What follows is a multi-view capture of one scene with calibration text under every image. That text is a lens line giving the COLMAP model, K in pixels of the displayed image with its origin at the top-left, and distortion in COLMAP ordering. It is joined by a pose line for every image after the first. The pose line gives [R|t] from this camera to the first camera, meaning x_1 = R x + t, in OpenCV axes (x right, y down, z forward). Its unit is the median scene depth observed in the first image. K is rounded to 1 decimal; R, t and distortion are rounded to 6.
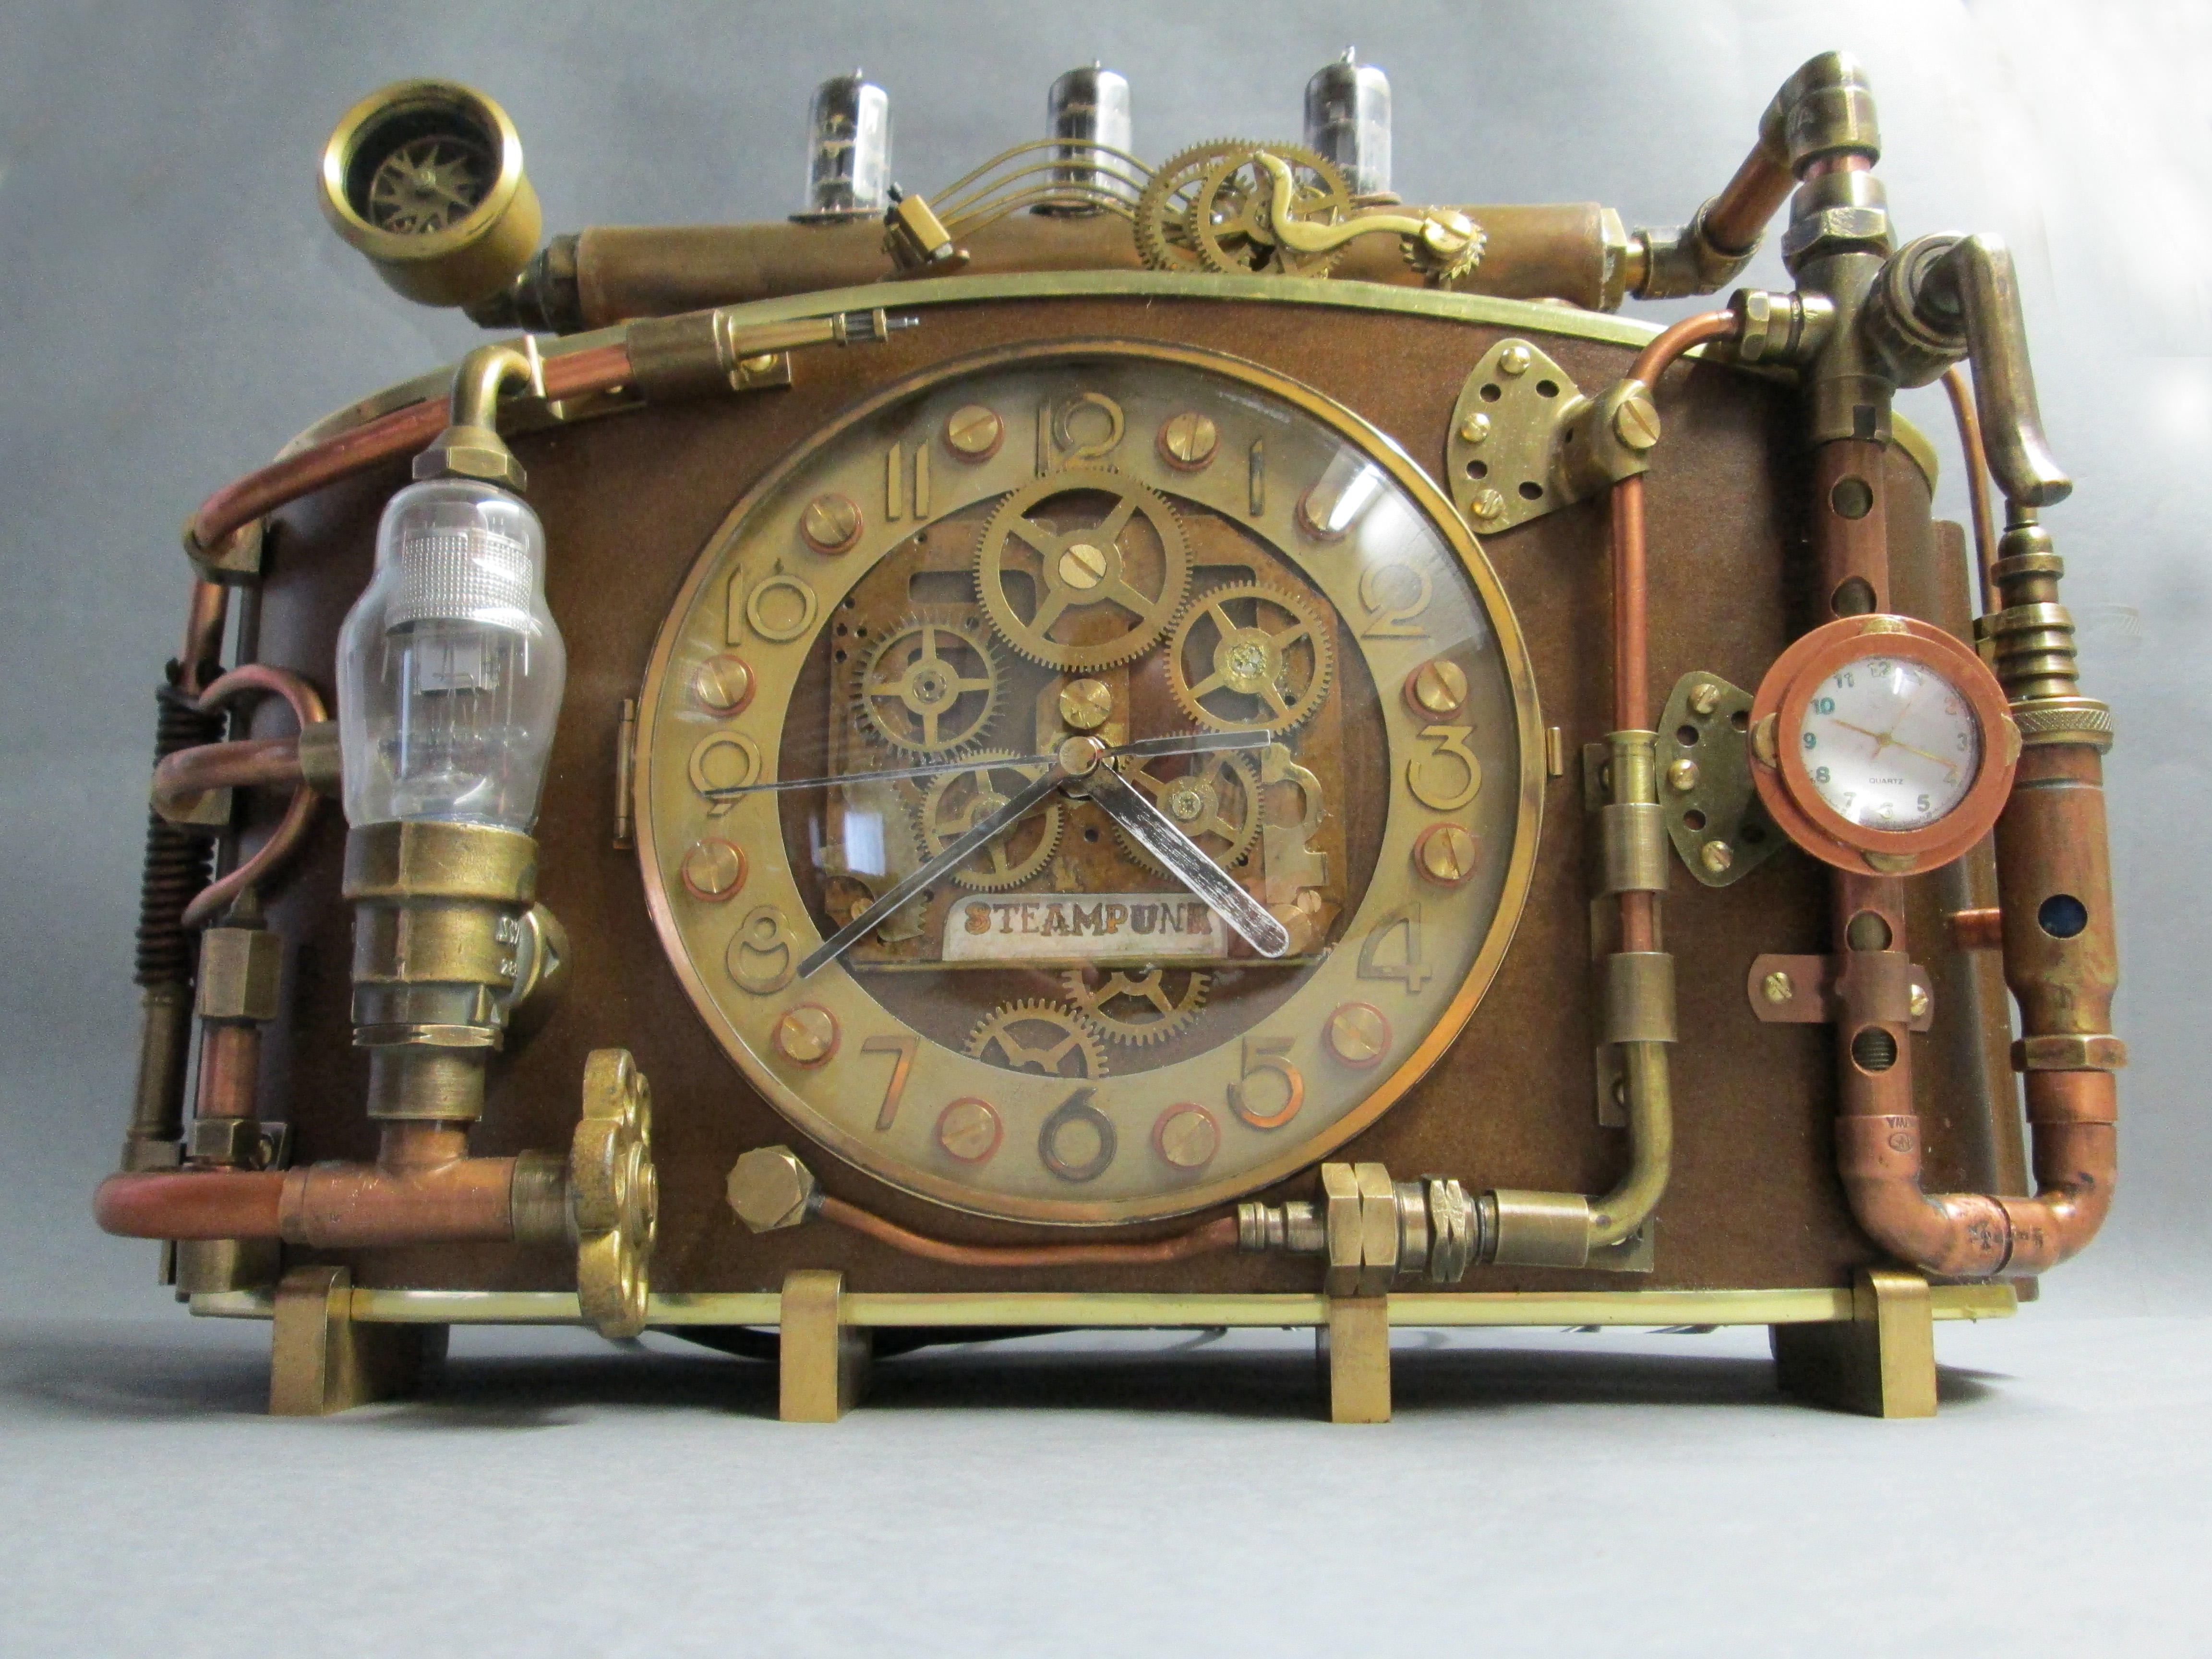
lens RADIAL K [[1841.4, 0, 1106.0], [0, 1841.4, 829.5], [0, 0, 1]] dist [-0.012214, -0.011303]
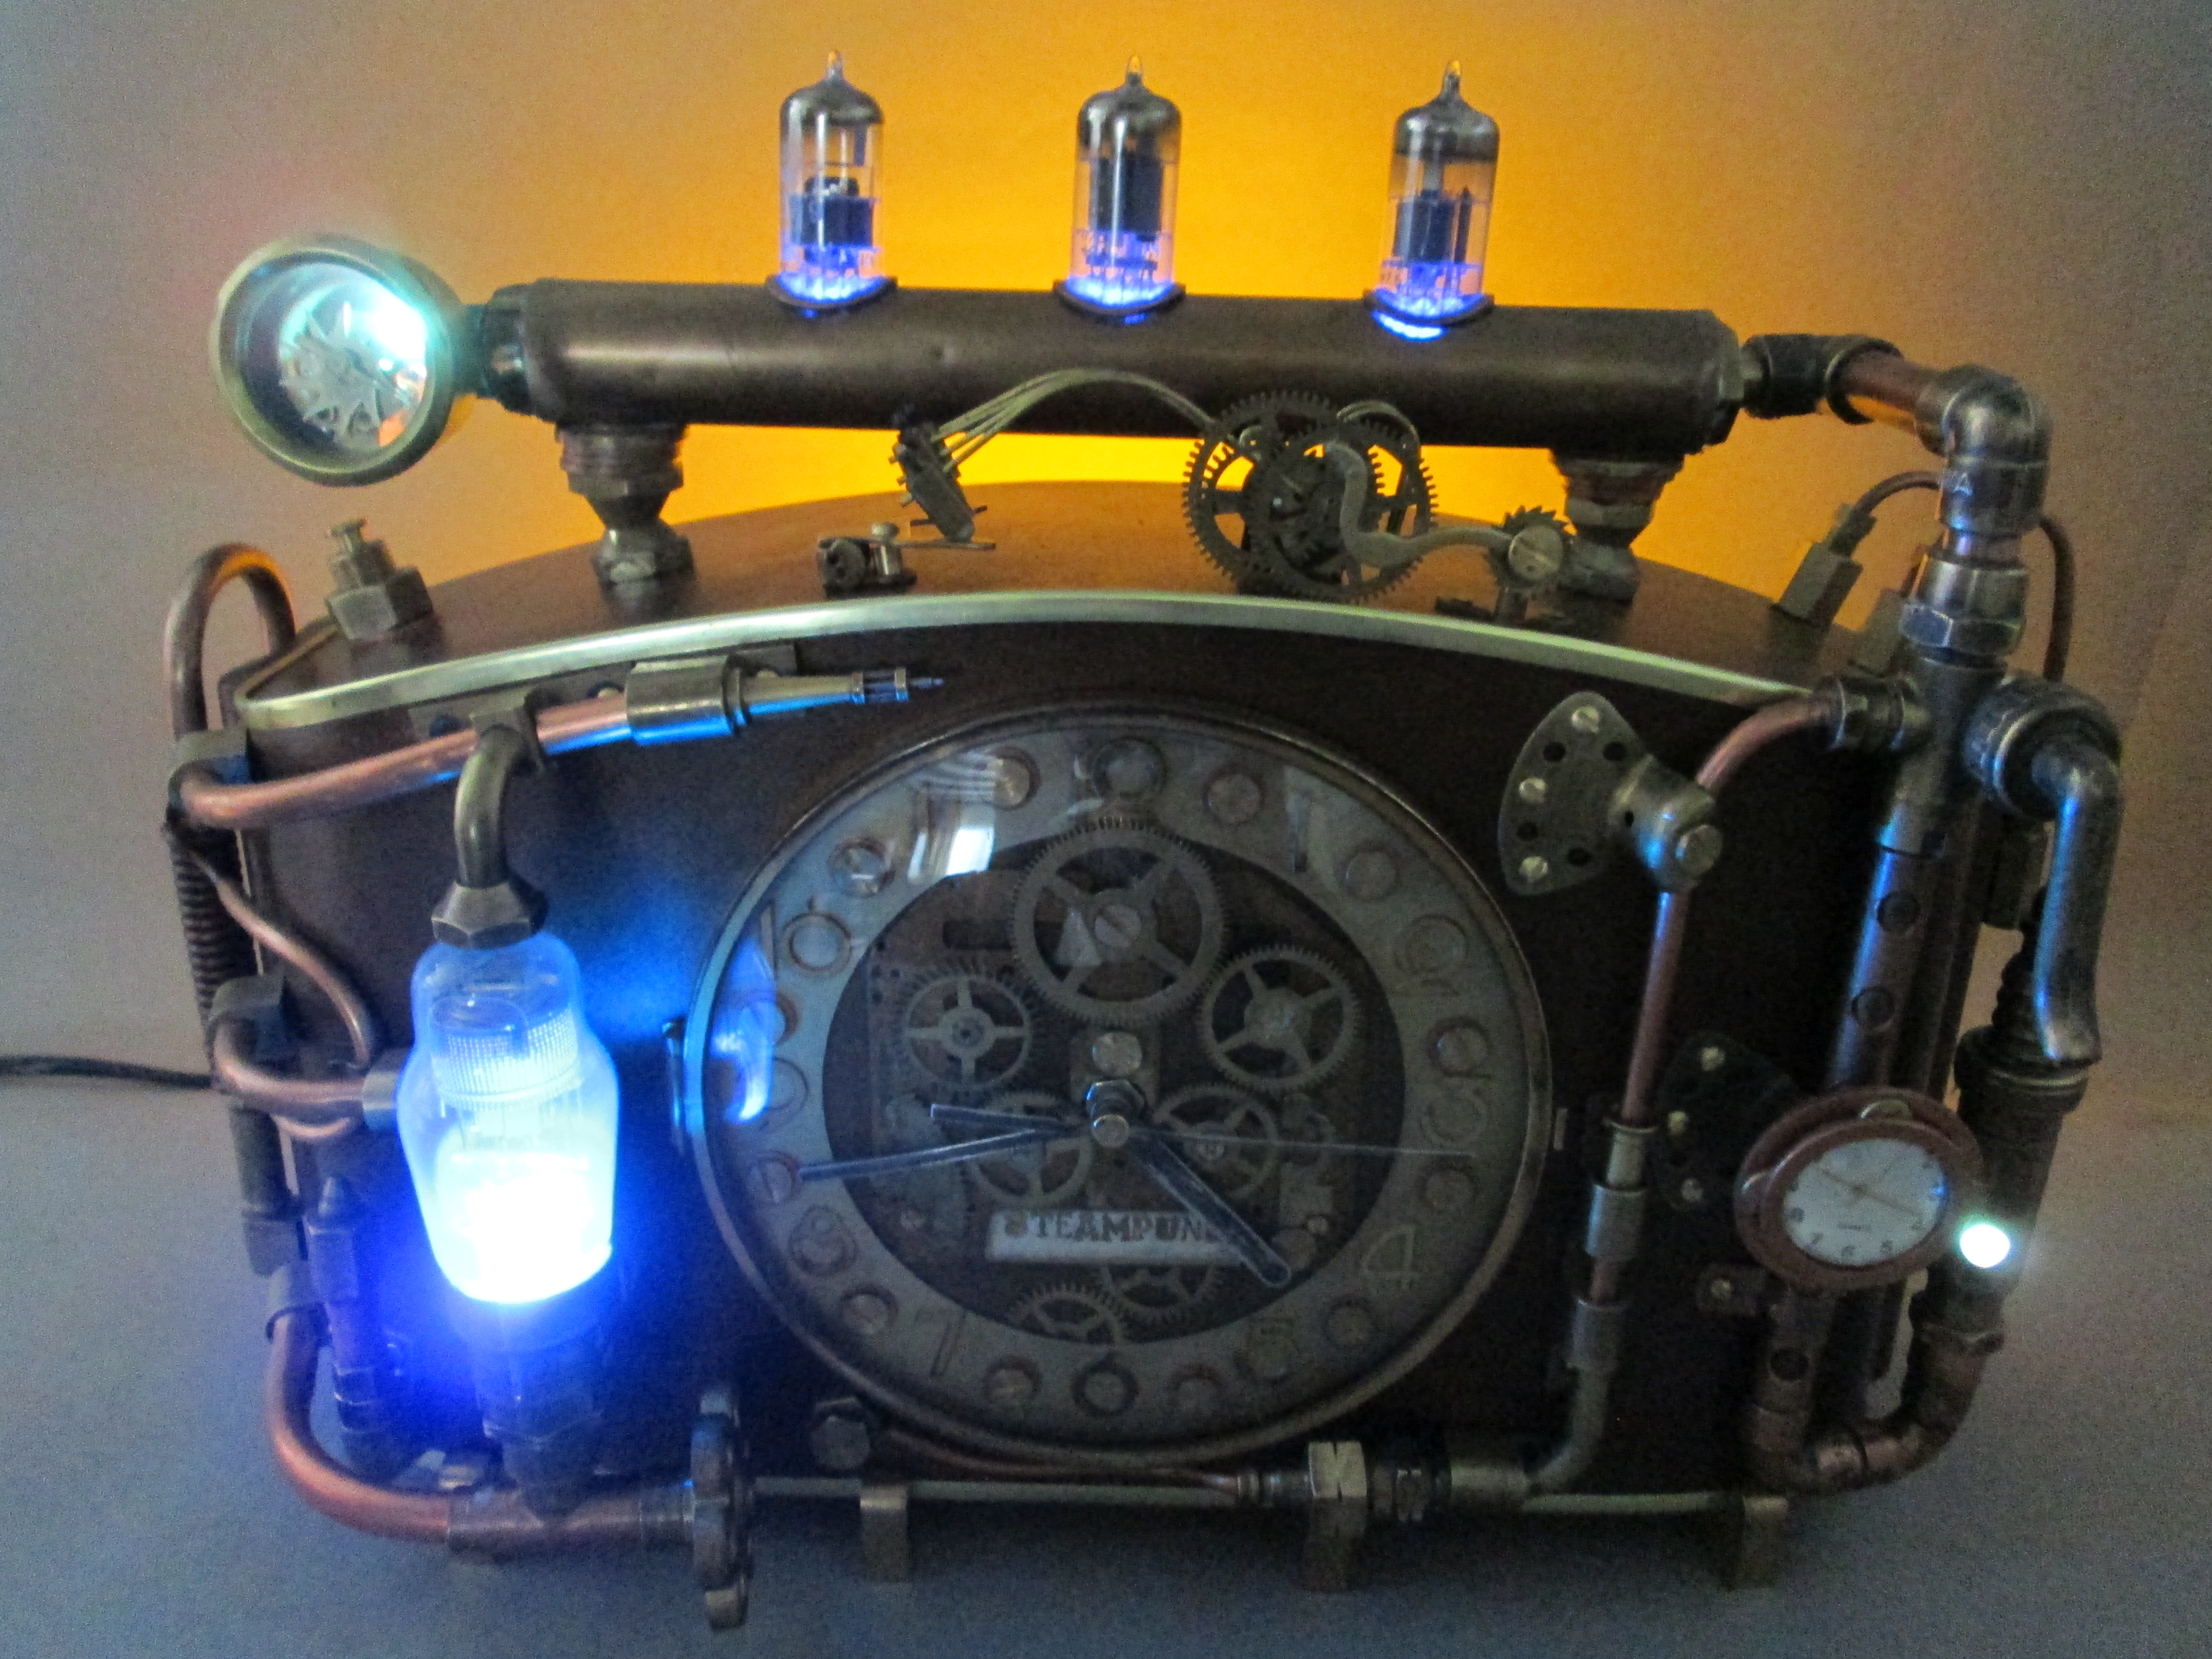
lens RADIAL K [[1841.4, 0, 1106.0], [0, 1841.4, 829.5], [0, 0, 1]] dist [-0.012214, -0.011303]
pose [[0.999591, 0.009961, 0.026808, -0.047624], [-0.022838, 0.842222, 0.538647, -0.743578], [-0.017213, -0.539038, 0.842105, 0.198867]]
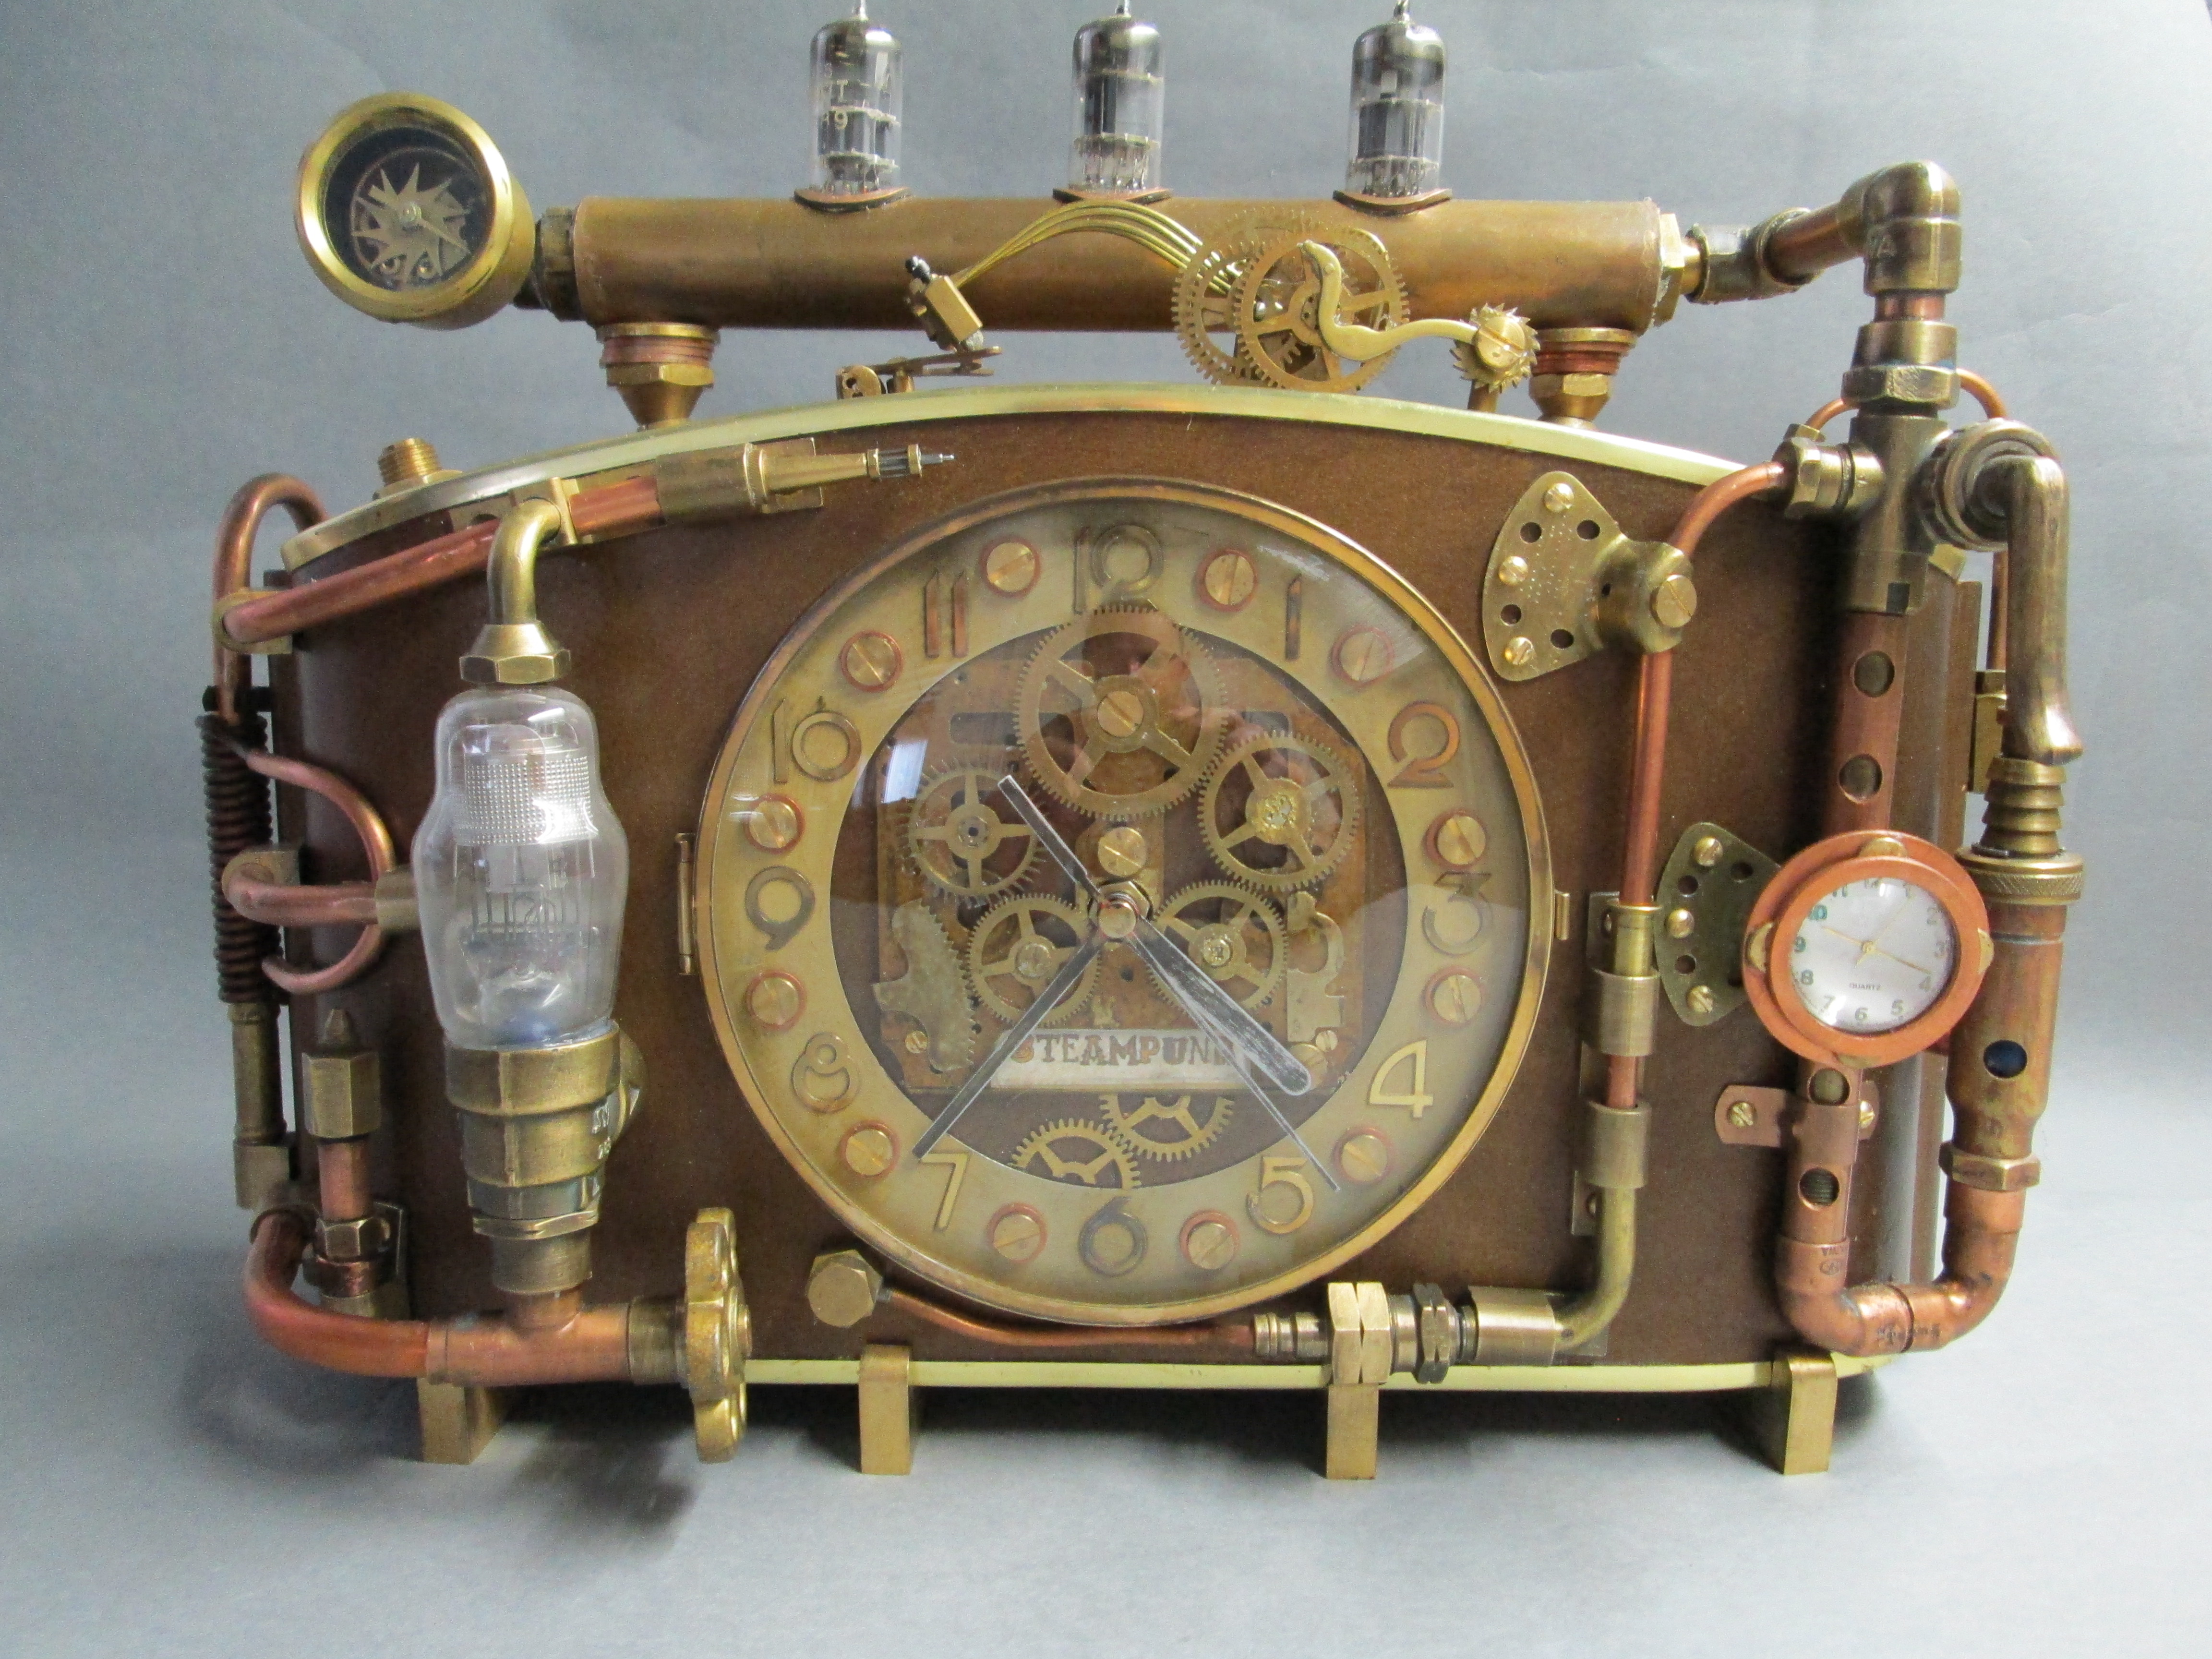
lens RADIAL K [[1841.4, 0, 1106.0], [0, 1841.4, 829.5], [0, 0, 1]] dist [-0.012214, -0.011303]
pose [[0.999688, 0.003495, 0.024734, -0.047296], [-0.011442, 0.944248, 0.329036, -0.431945], [-0.022206, -0.329216, 0.943993, 0.013467]]
